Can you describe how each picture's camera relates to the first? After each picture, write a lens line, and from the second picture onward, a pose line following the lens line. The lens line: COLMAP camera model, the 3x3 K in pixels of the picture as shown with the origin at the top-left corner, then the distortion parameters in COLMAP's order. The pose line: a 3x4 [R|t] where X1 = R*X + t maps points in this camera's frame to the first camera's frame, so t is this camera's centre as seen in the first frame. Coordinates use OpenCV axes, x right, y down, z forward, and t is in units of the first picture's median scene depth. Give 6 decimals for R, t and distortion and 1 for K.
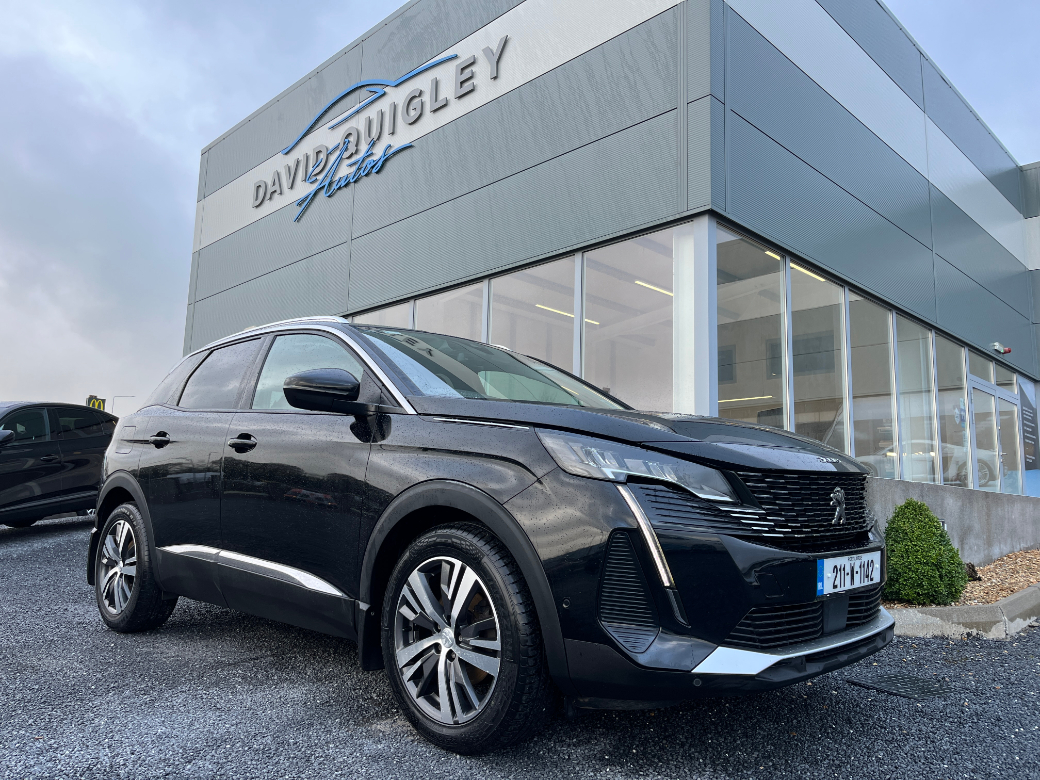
lens RADIAL K [[796.0, 0, 520.0], [0, 796.0, 390.0], [0, 0, 1]] dist [0.048158, -0.073762]
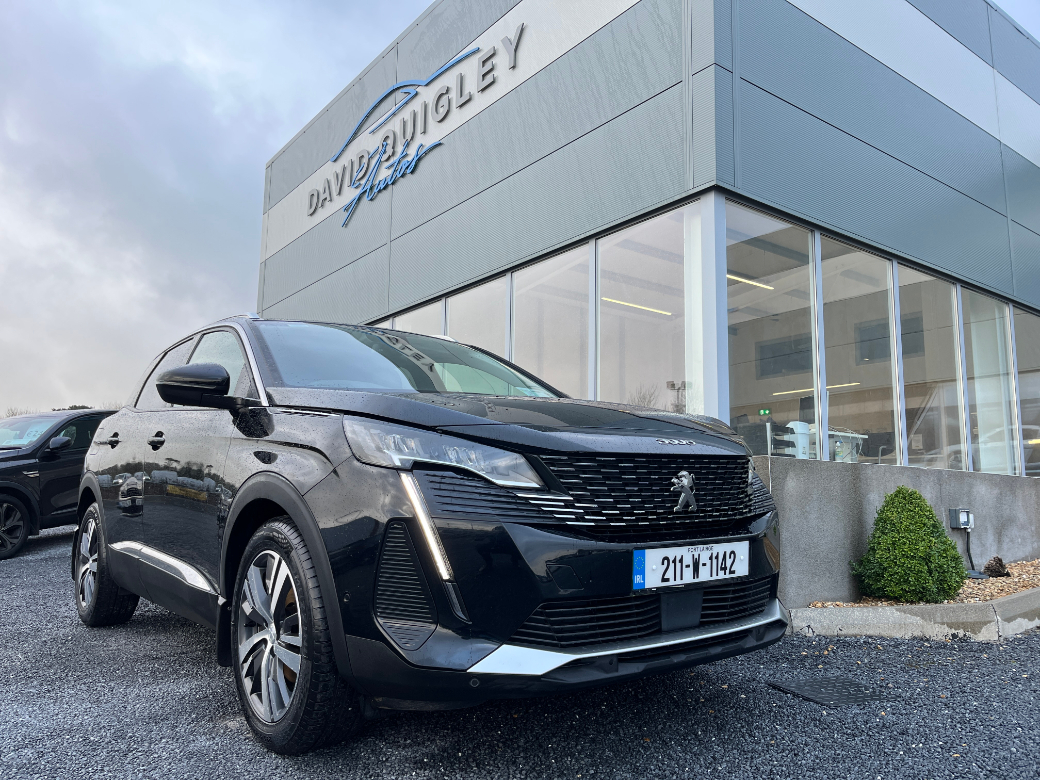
lens RADIAL K [[795.1, 0, 513.0], [0, 795.1, 393.6], [0, 0, 1]] dist [0.058206, -0.084882]
pose [[0.990286, -0.031174, -0.135508, 0.188371], [0.032148, 0.999471, 0.005008, 0.012661], [0.135281, -0.009316, 0.990764, 0.042410]]
